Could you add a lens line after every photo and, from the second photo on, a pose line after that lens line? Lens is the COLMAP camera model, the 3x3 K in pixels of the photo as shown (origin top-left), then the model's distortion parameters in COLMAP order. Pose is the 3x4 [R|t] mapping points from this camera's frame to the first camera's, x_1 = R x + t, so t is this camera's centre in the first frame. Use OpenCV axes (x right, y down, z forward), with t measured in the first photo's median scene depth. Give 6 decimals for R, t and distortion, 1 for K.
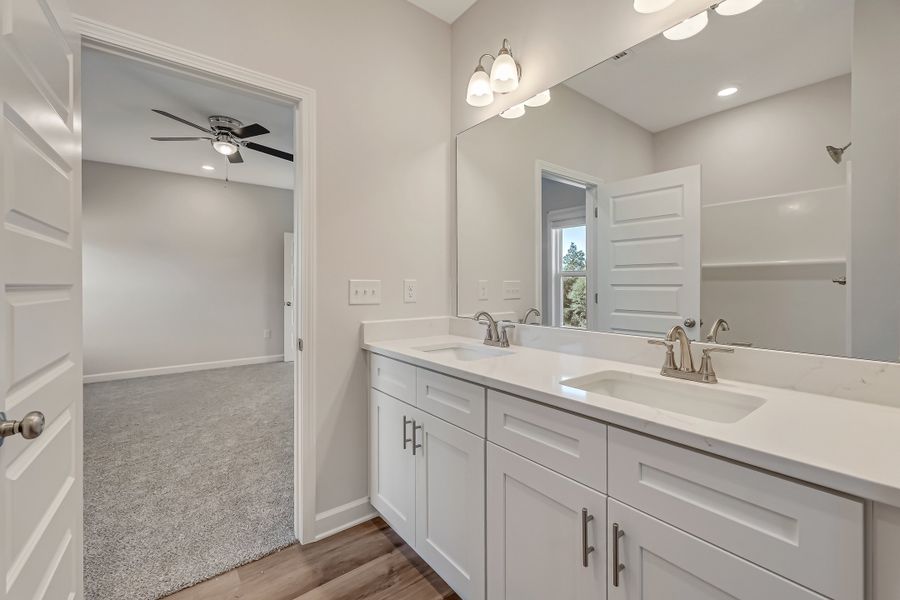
lens RADIAL K [[367.7, 0, 464.9], [0, 367.7, 289.1], [0, 0, 1]] dist [-0.010014, 0.000242]
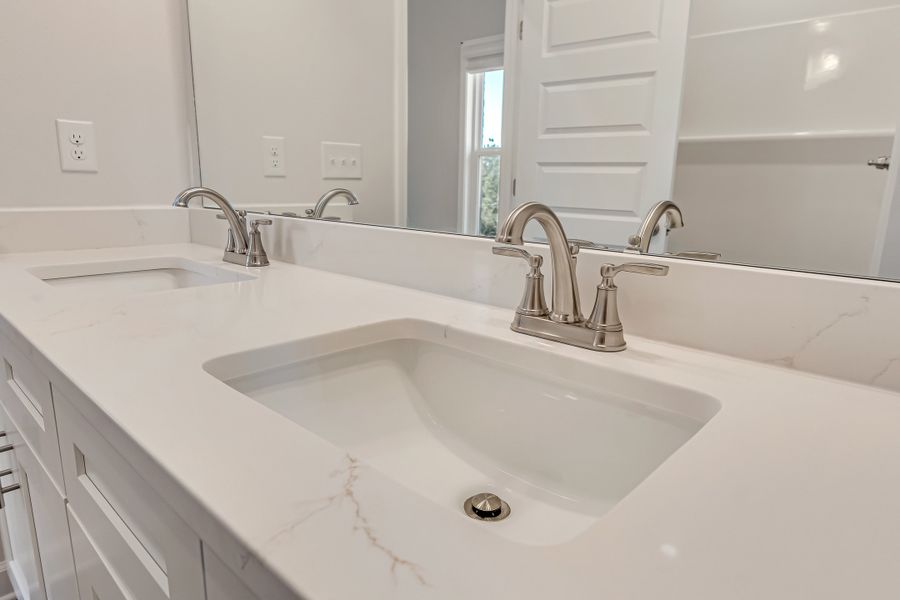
lens RADIAL K [[559.8, 0, 451.6], [0, 559.8, 312.2], [0, 0, 1]] dist [-0.021790, 0.000145]
pose [[0.984462, -0.014835, 0.174972, 0.205236], [-0.025376, 0.973948, 0.225348, 0.043248], [-0.173757, -0.226287, 0.958438, 0.236641]]
